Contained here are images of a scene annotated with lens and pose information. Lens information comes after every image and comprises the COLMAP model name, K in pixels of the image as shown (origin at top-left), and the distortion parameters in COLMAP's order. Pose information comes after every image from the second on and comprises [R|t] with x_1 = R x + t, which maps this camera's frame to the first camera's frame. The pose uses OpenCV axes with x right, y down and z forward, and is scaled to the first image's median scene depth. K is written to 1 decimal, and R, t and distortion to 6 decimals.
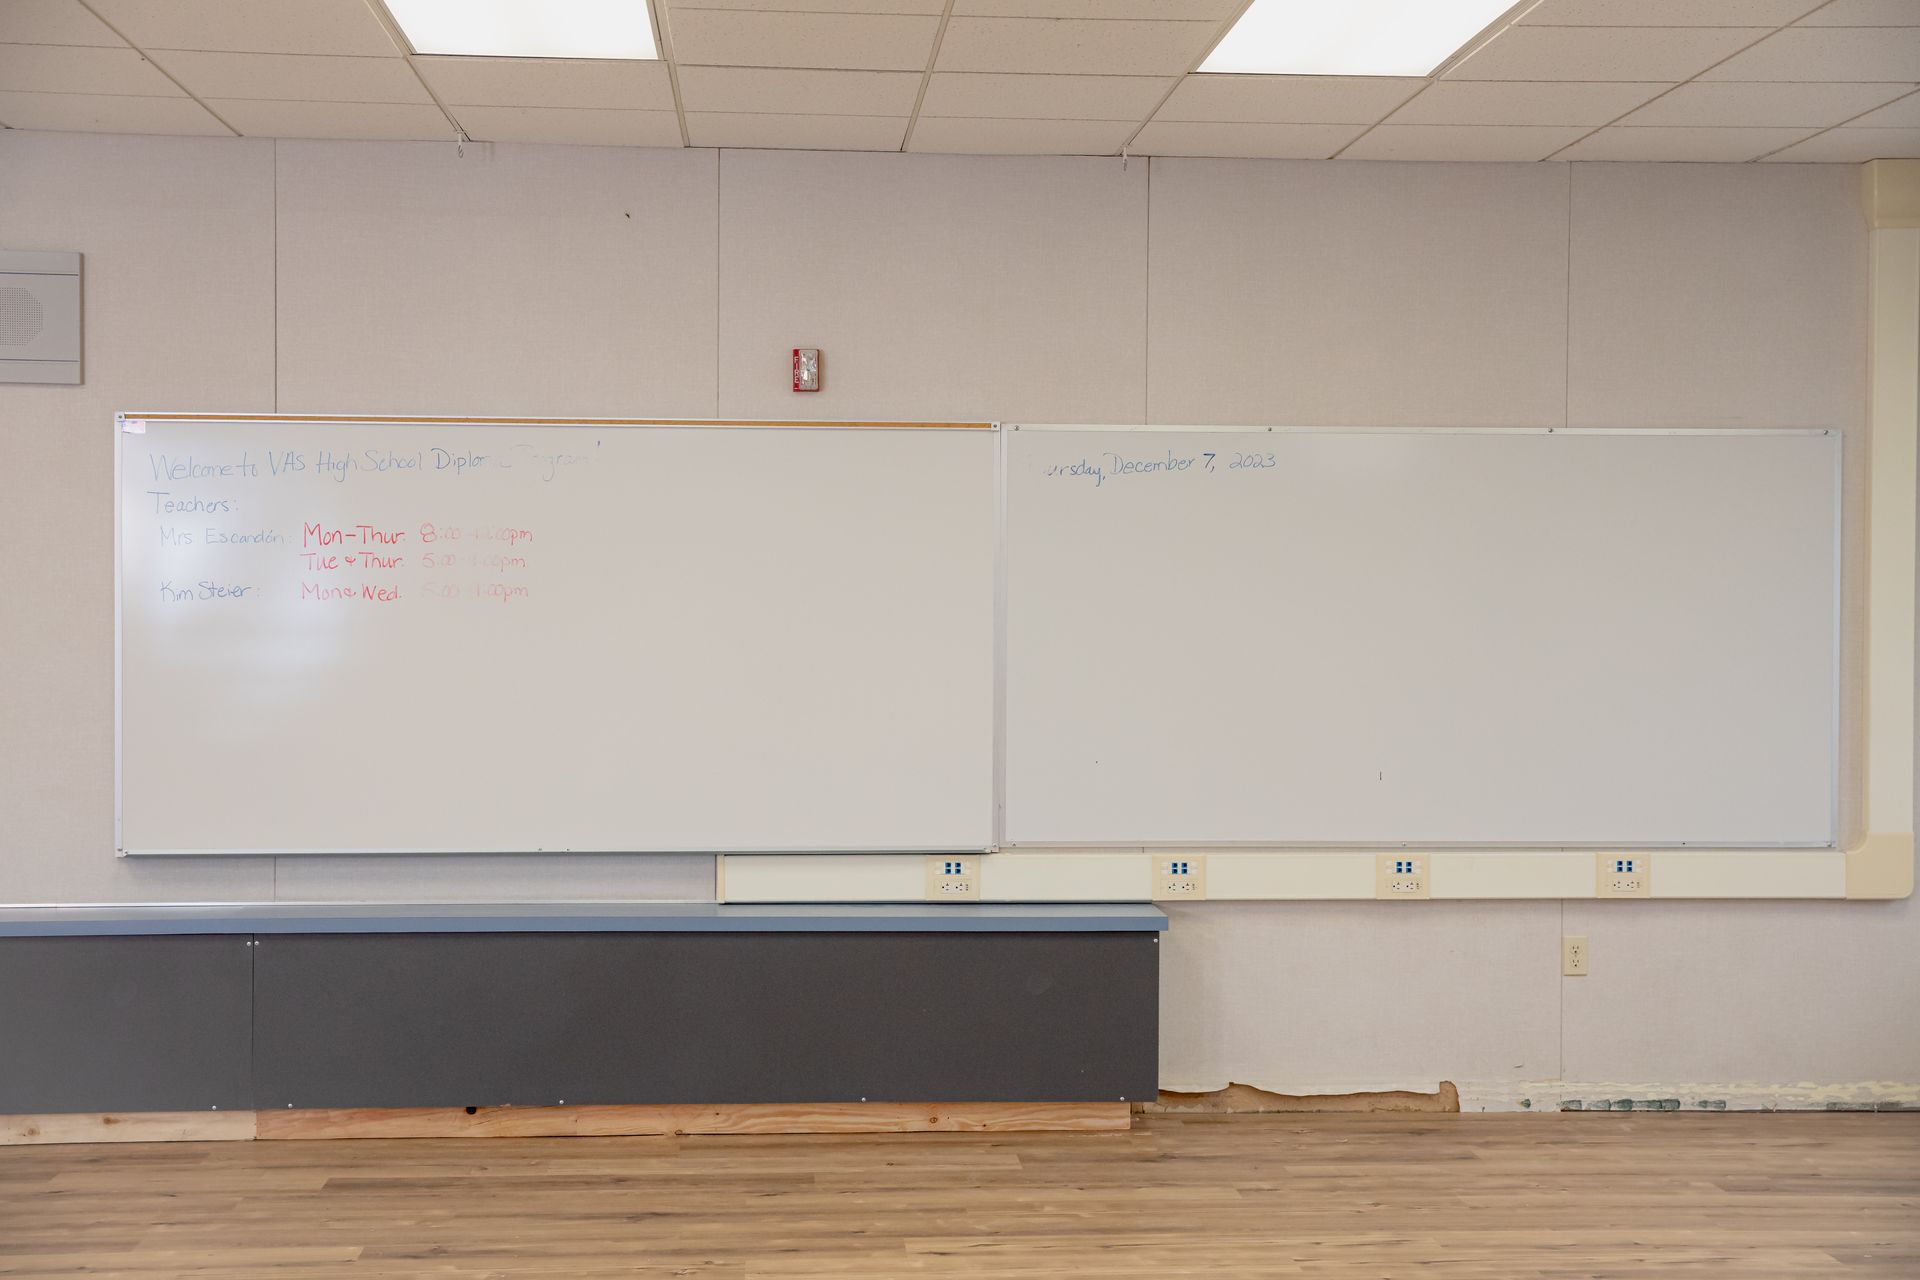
lens RADIAL K [[2789.1, 0, 960.0], [0, 2789.1, 640.0], [0, 0, 1]] dist [0.105946, 0.022003]
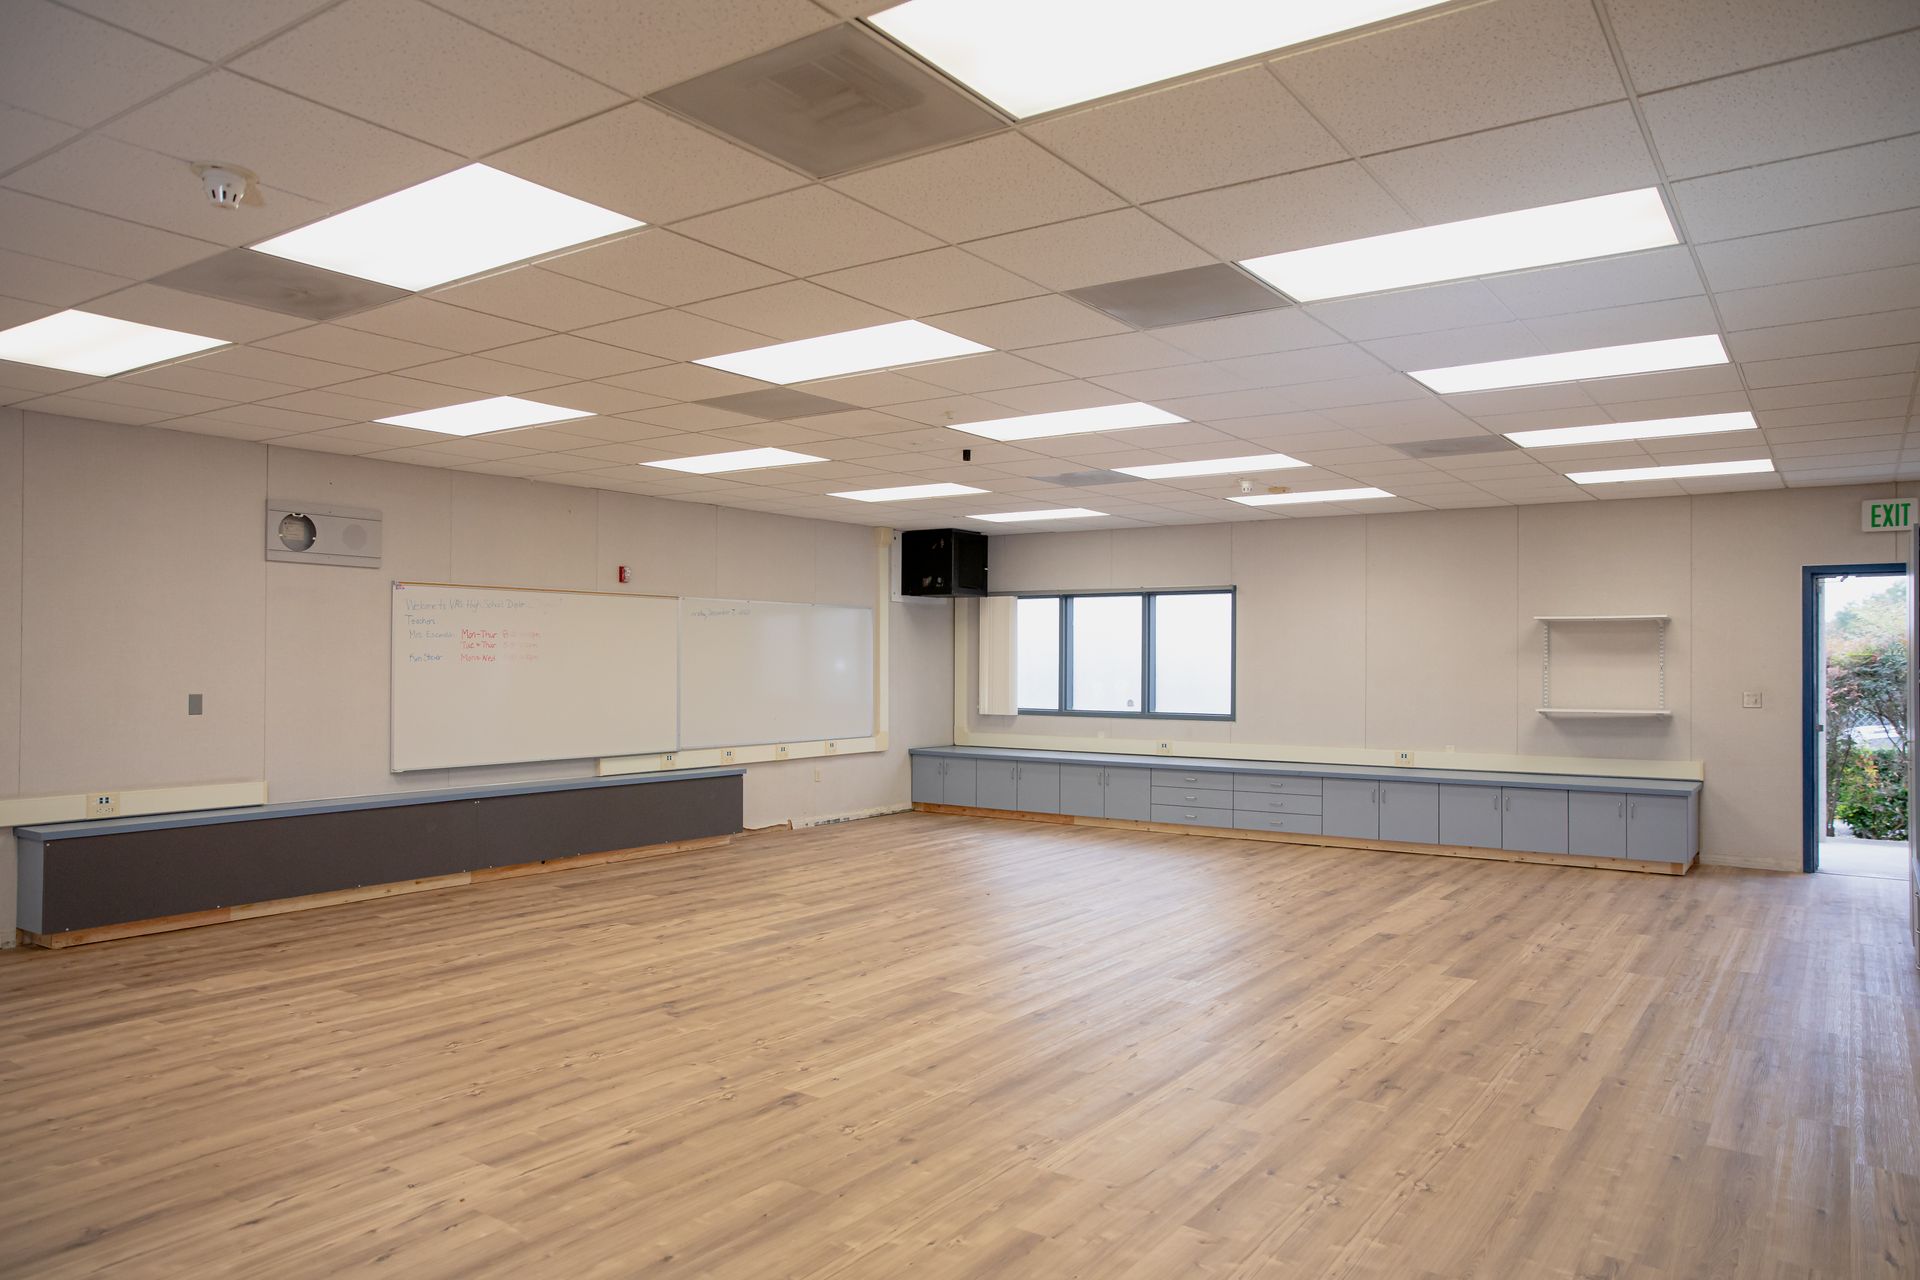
lens RADIAL K [[1294.8, 0, 959.5], [0, 1294.8, 649.4], [0, 0, 1]] dist [-0.071932, 0.089393]
pose [[0.637587, 0.003837, 0.770369, -0.792236], [0.013238, 0.999785, -0.015936, -0.001049], [-0.770265, 0.020359, 0.637399, -0.029413]]
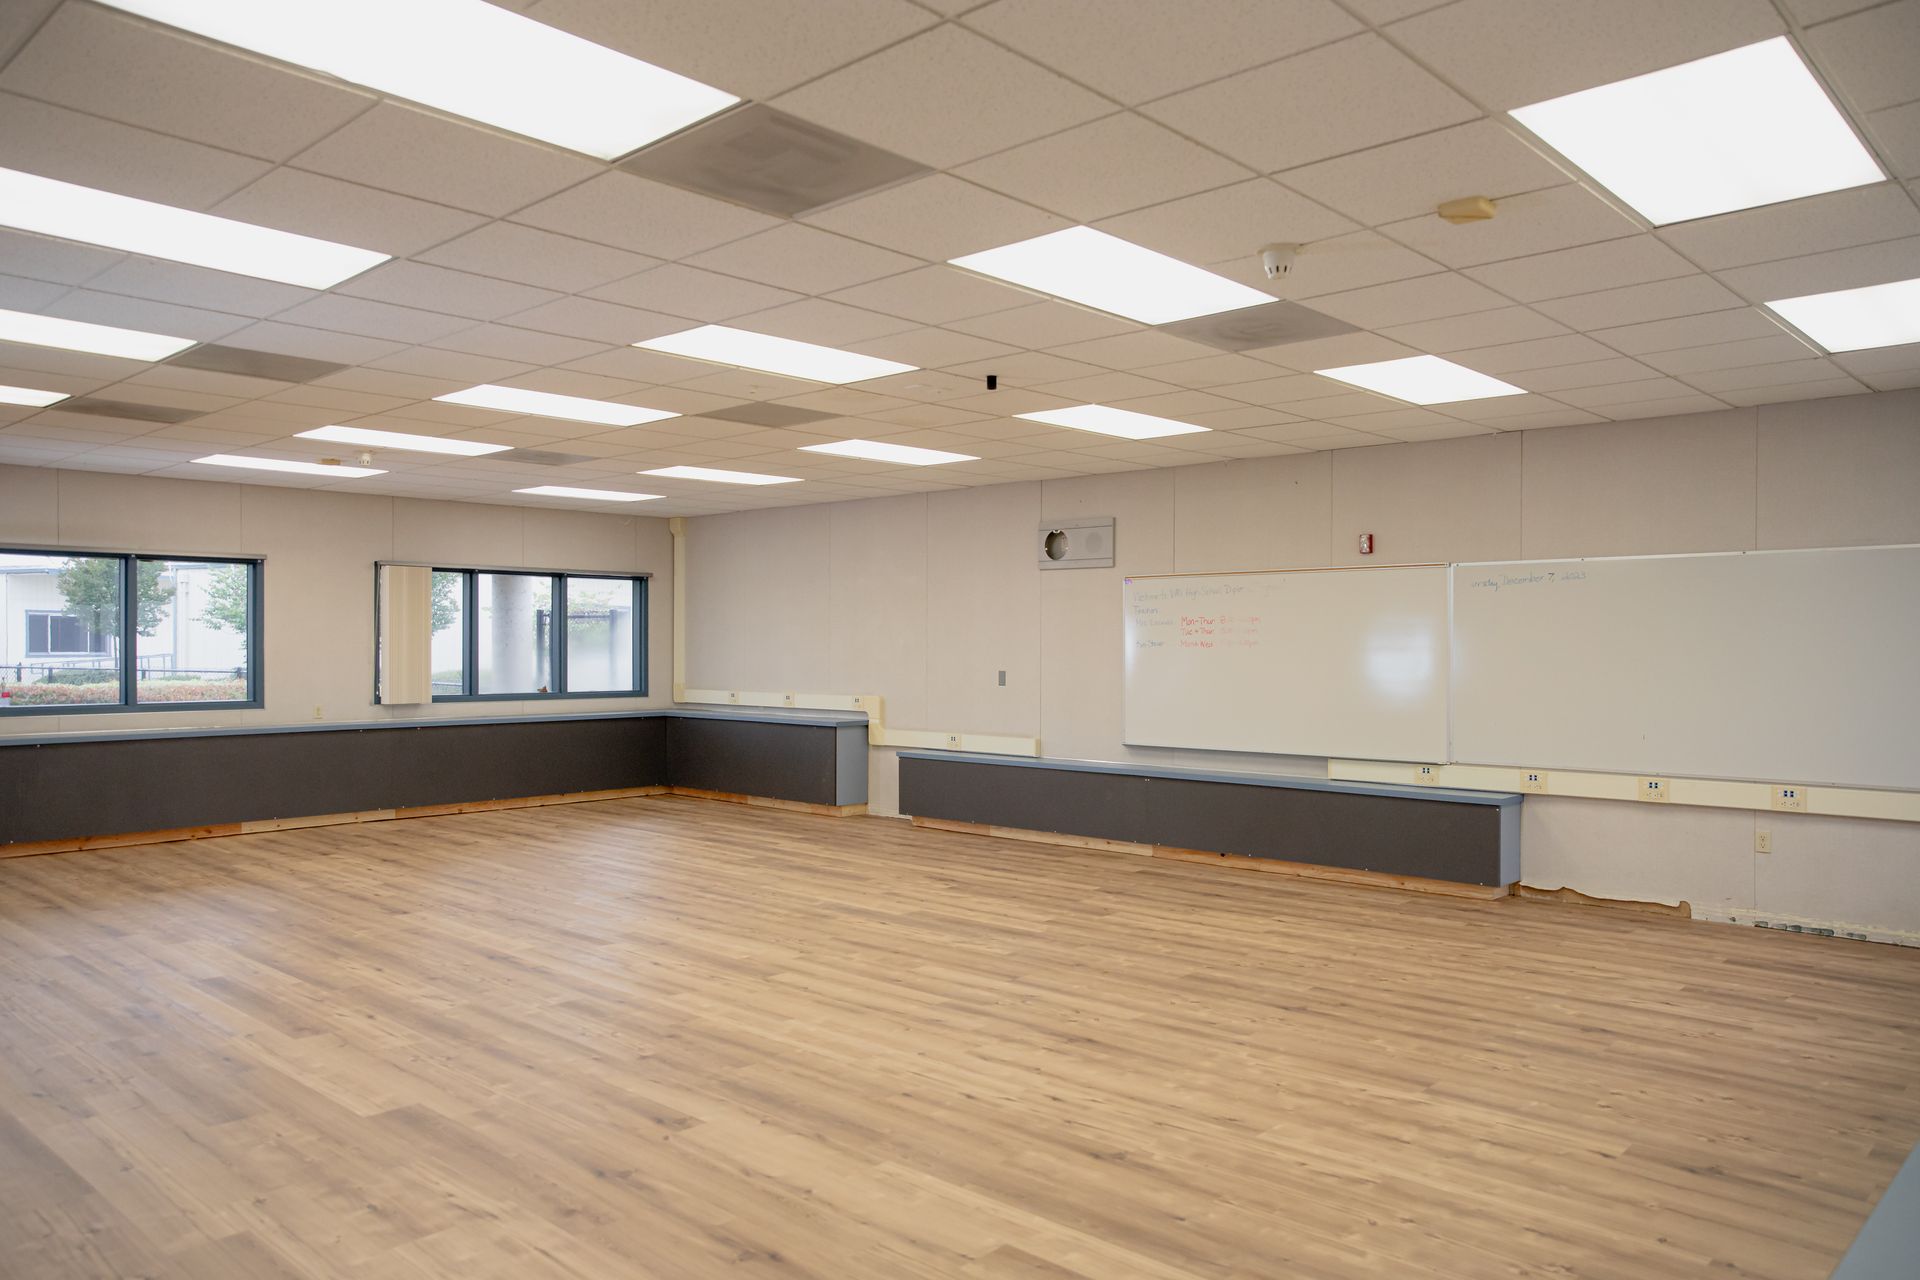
lens RADIAL K [[1353.6, 0, 963.0], [0, 1353.6, 646.0], [0, 0, 1]] dist [-0.060346, 0.096259]
pose [[0.676280, -0.003373, -0.736637, 0.518029], [-0.011801, 0.999812, -0.015412, 0.005678], [0.736550, 0.019116, 0.676113, 0.032181]]
